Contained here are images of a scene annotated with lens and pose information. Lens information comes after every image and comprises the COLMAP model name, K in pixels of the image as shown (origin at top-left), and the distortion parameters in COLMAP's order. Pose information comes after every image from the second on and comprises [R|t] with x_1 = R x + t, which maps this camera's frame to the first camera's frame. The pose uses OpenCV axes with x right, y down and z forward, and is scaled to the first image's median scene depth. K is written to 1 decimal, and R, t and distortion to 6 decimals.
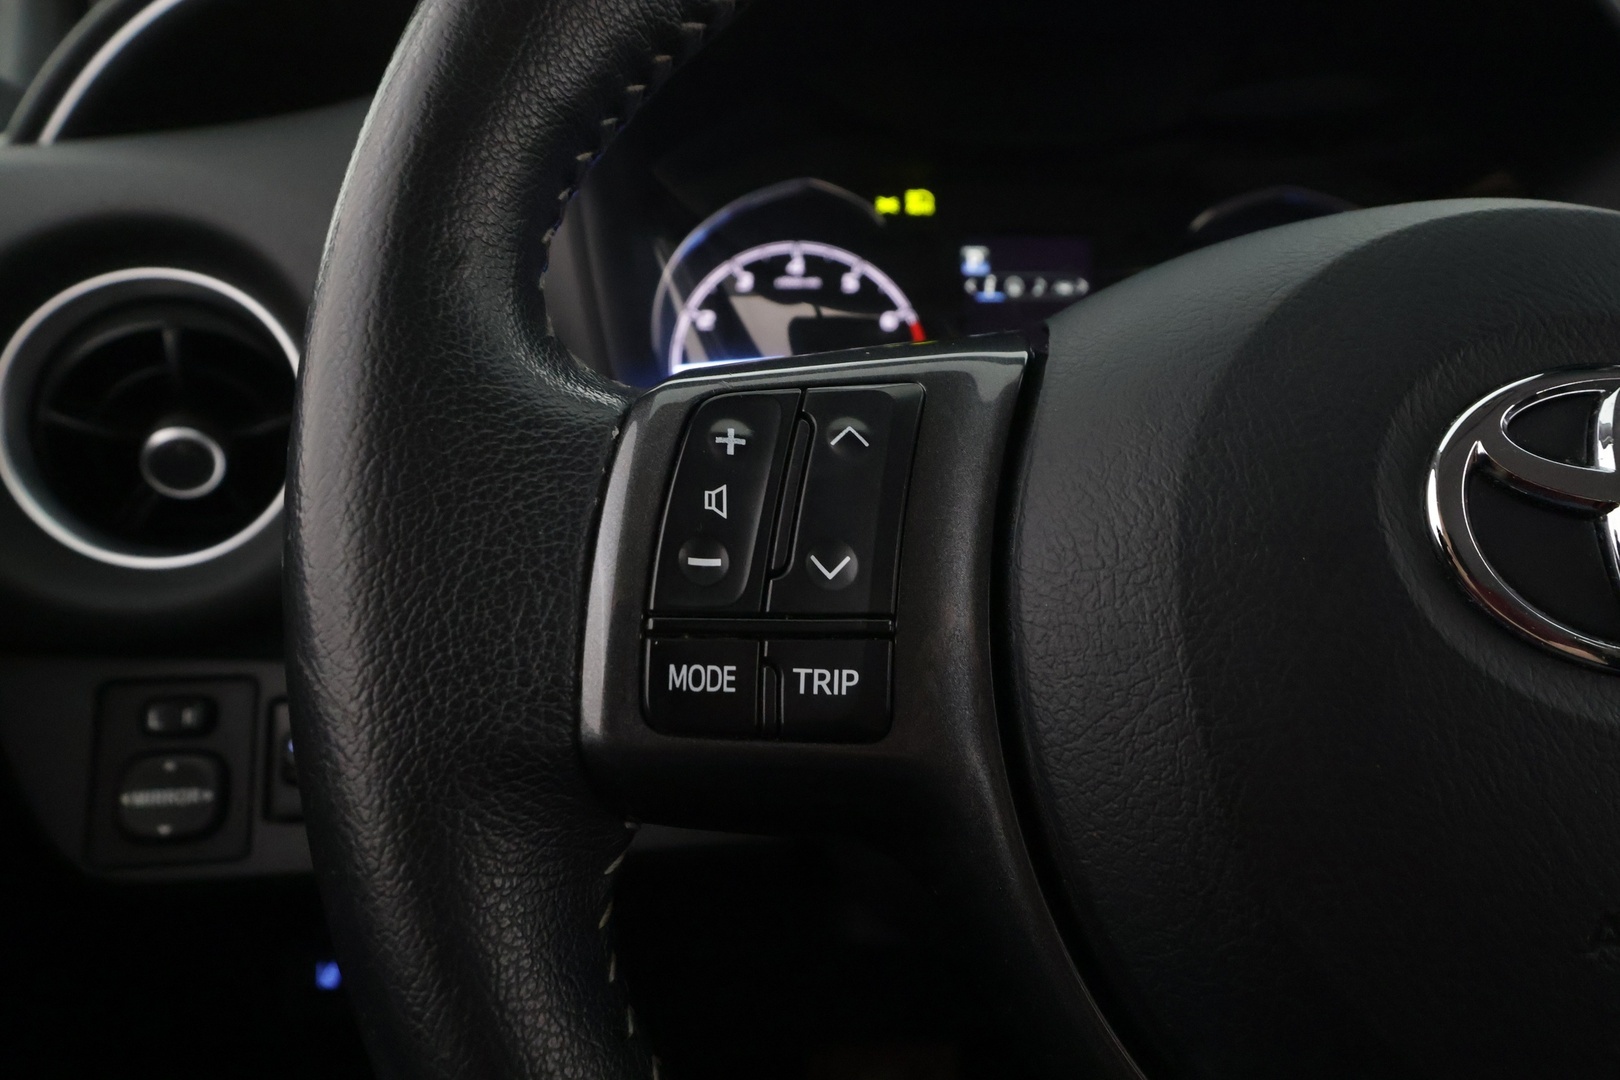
lens RADIAL K [[1057.5, 0, 810.0], [0, 1057.5, 540.0], [0, 0, 1]] dist [-0.007949, -0.001456]
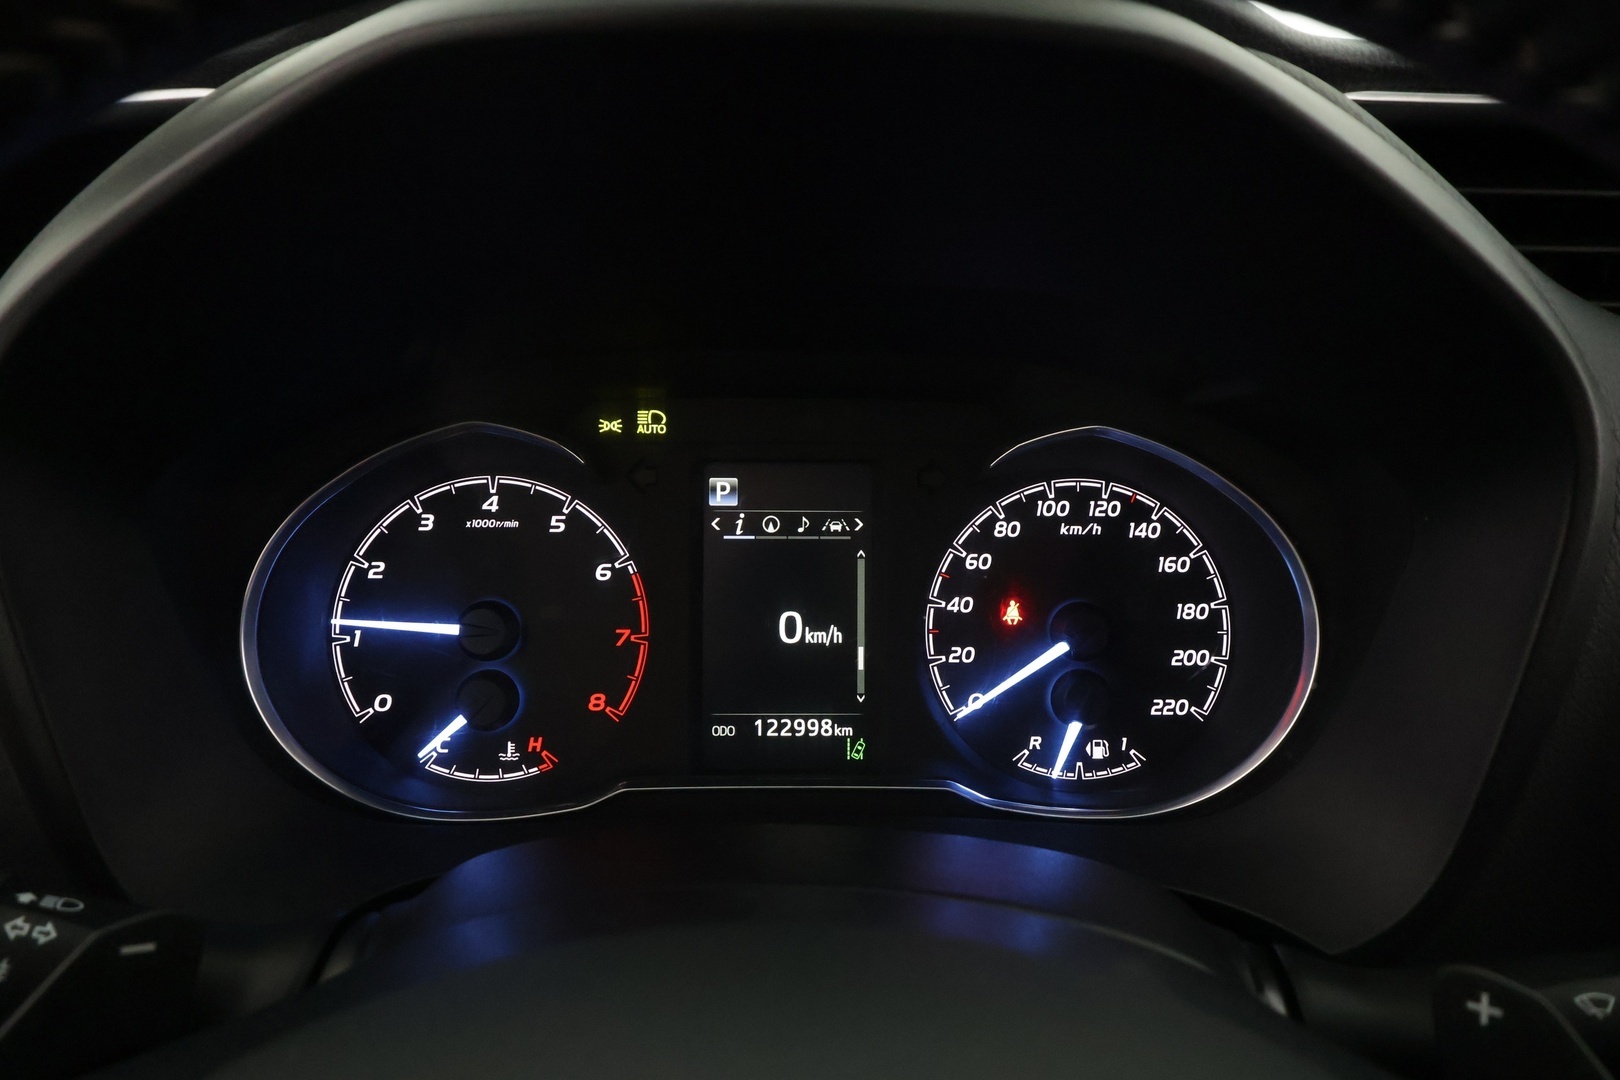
lens RADIAL K [[1057.5, 0, 810.0], [0, 1057.5, 540.0], [0, 0, 1]] dist [-0.007949, -0.001456]
pose [[0.994248, 0.050023, -0.094706, 0.310321], [-0.041458, 0.995047, 0.090343, -0.313108], [0.098756, -0.085897, 0.991397, 0.206134]]
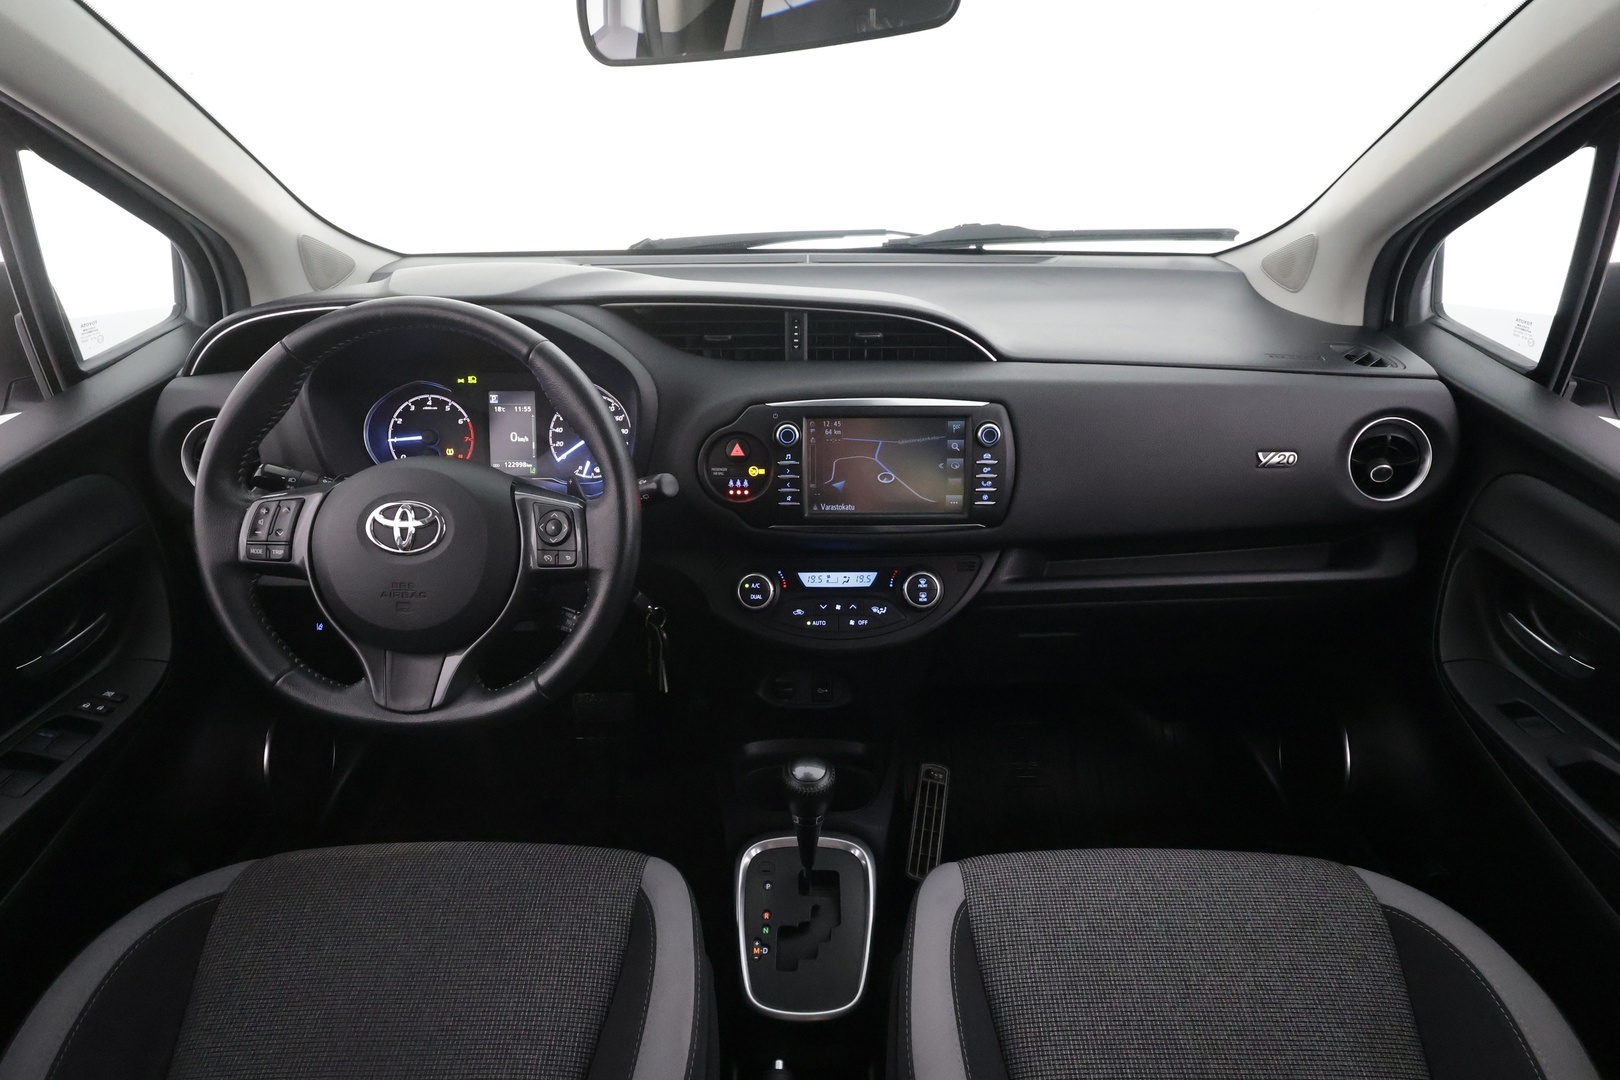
lens RADIAL K [[863.9, 0, 810.0], [0, 863.9, 540.0], [0, 0, 1]] dist [0.015318, 0.000476]
pose [[0.987577, 0.058742, -0.145742, 1.427262], [-0.030156, 0.981108, 0.191099, -0.376400], [0.154215, -0.184330, 0.970691, -1.288189]]
